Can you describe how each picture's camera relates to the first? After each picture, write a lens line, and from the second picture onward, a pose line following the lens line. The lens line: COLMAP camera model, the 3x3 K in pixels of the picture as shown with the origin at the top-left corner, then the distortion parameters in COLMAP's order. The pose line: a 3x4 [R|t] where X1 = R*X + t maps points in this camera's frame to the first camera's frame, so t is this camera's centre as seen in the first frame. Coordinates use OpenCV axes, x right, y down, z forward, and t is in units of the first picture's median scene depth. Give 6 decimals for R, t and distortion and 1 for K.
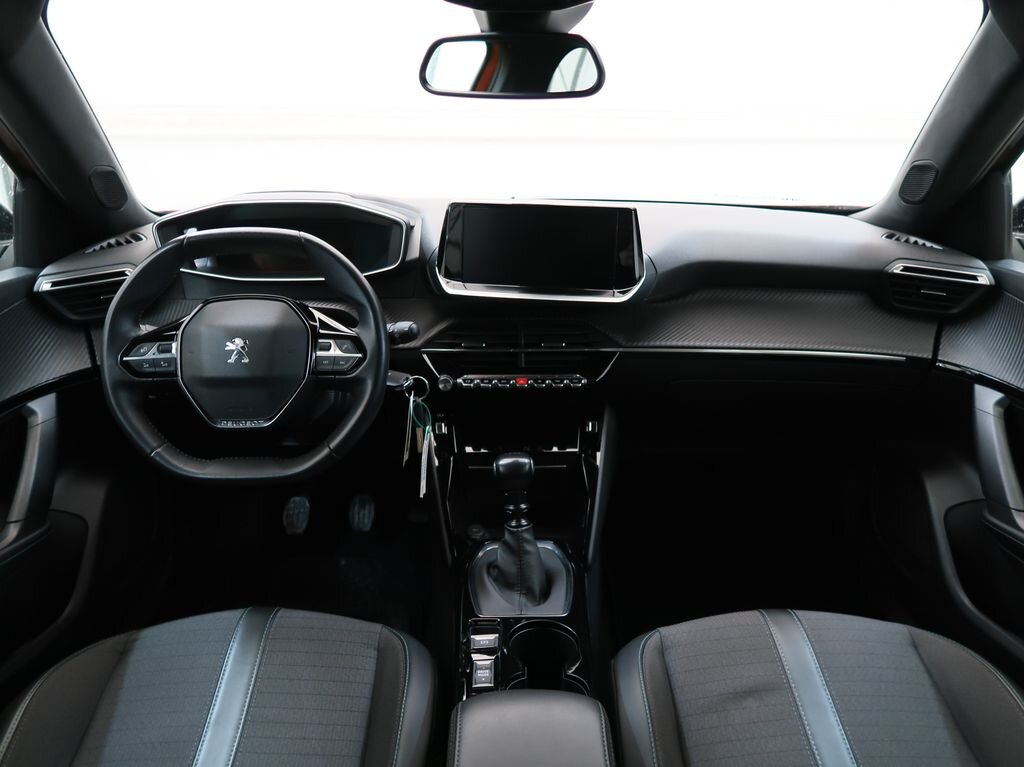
lens RADIAL K [[790.7, 0, 508.5], [0, 790.7, 378.4], [0, 0, 1]] dist [-0.013129, -0.008795]
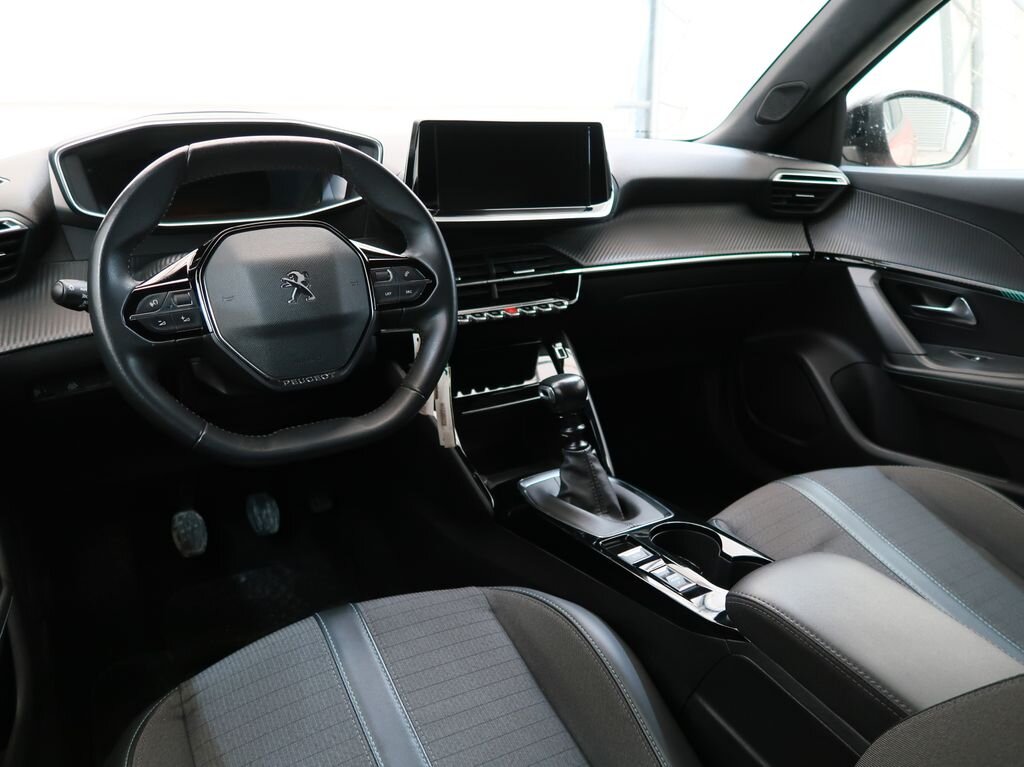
lens RADIAL K [[790.7, 0, 508.5], [0, 790.7, 378.4], [0, 0, 1]] dist [-0.013129, -0.008795]
pose [[0.872638, -0.155242, 0.463036, -0.447360], [0.154407, 0.987198, 0.039981, 0.046618], [-0.463316, 0.036607, 0.885437, 0.169672]]
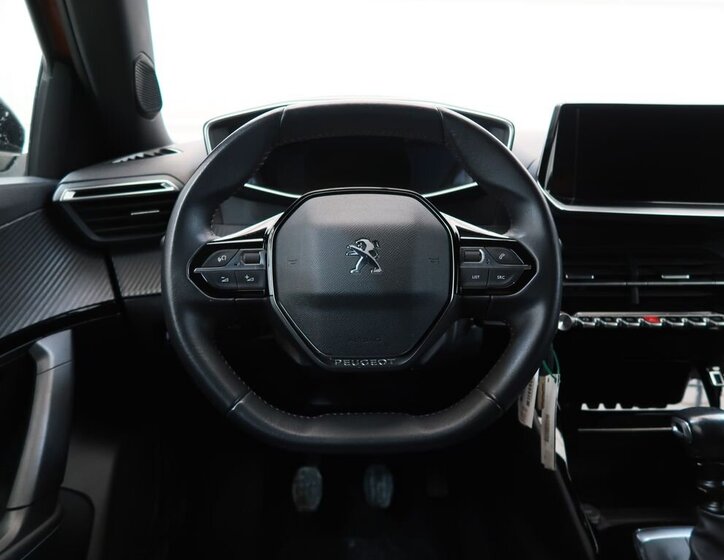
lens RADIAL K [[636.5, 0, 361.4], [0, 636.5, 264.0], [0, 0, 1]] dist [-0.018119, -0.004802]
pose [[0.999951, 0.003597, 0.009205, -0.291015], [-0.002146, 0.988216, -0.153051, 0.048228], [-0.009647, 0.153023, 0.988175, 0.366134]]
